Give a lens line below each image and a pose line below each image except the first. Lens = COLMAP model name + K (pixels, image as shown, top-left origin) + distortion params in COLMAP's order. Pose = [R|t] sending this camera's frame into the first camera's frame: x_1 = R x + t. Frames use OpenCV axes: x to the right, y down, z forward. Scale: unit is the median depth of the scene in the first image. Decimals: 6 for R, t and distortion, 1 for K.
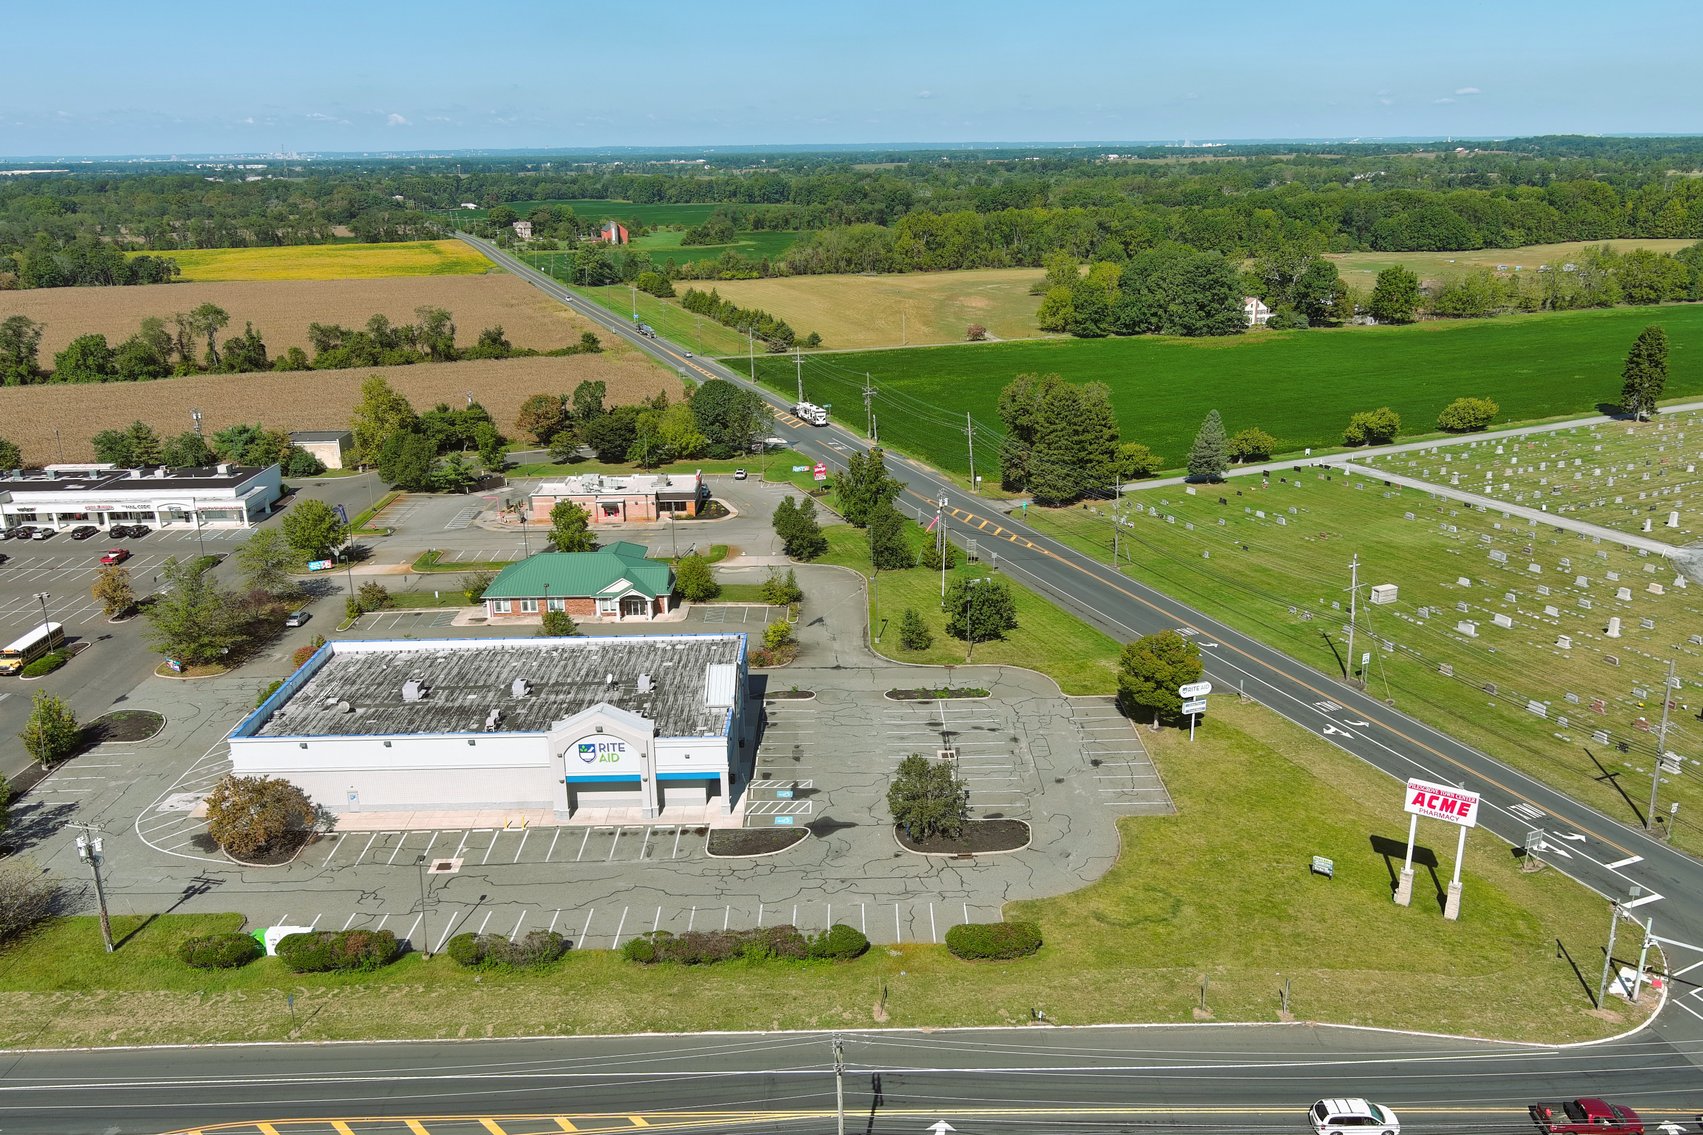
lens RADIAL K [[1324.7, 0, 849.3], [0, 1324.7, 561.8], [0, 0, 1]] dist [0.029209, -0.025059]
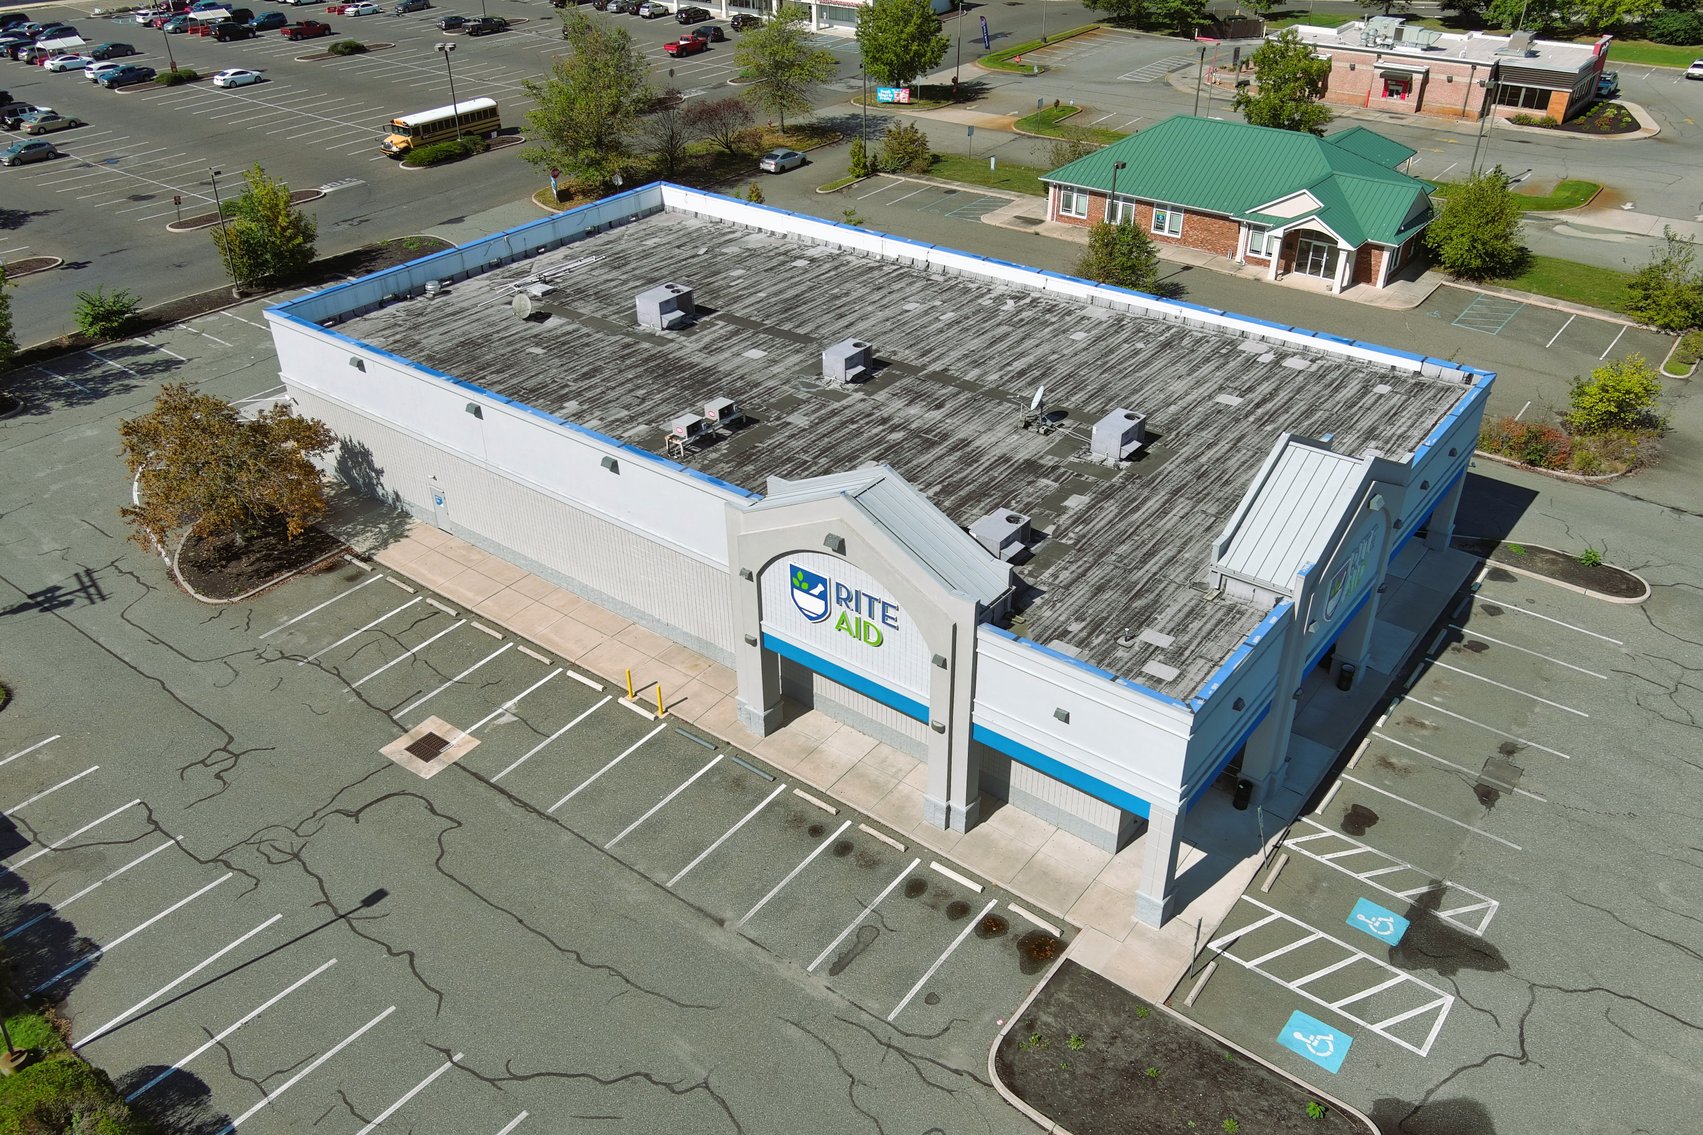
lens RADIAL K [[1327.2, 0, 846.9], [0, 1327.2, 564.1], [0, 0, 1]] dist [0.029788, -0.036712]
pose [[0.785760, 0.332700, -0.521433, -0.006986], [-0.187127, 0.931378, 0.312279, 0.014843], [0.589547, -0.147802, 0.794097, 0.401731]]
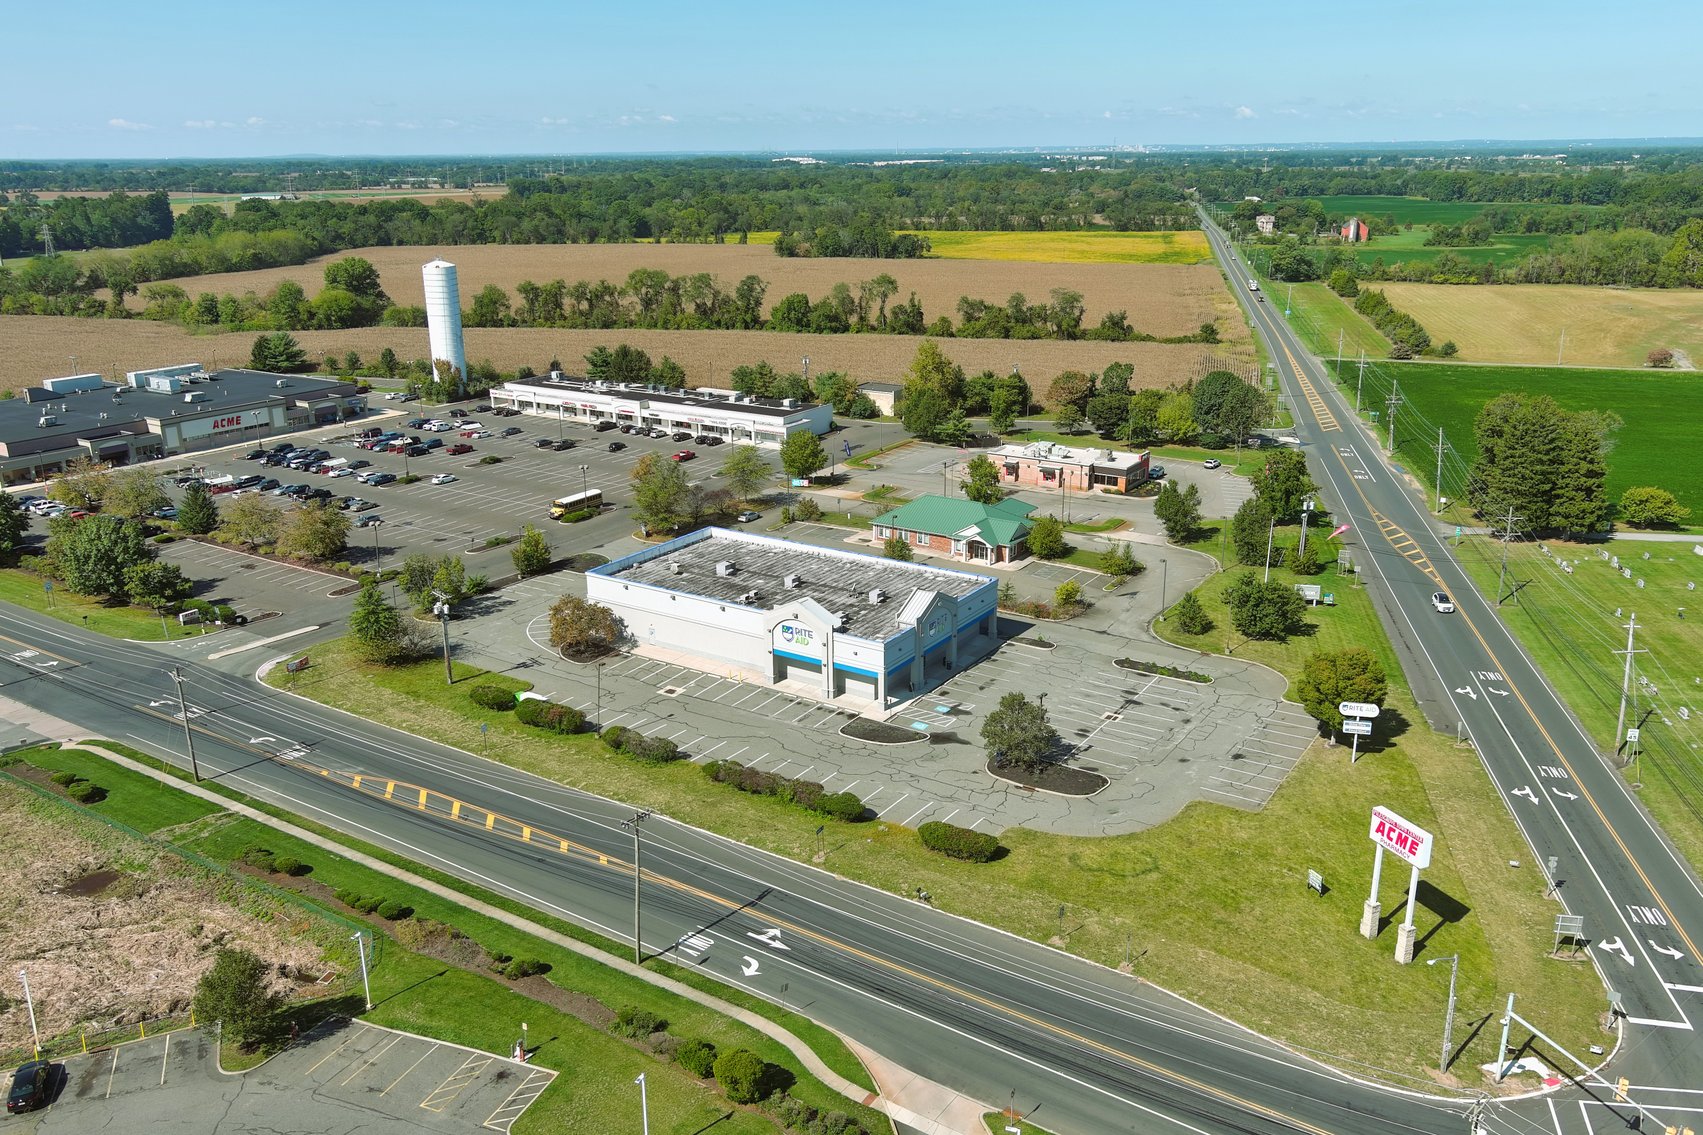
lens RADIAL K [[1324.7, 0, 849.3], [0, 1324.7, 561.8], [0, 0, 1]] dist [0.029209, -0.025059]
pose [[0.832146, 0.172883, -0.526920, 0.271119], [-0.170344, 0.983915, 0.053806, 0.000656], [0.527746, 0.044983, 0.848210, -0.015250]]
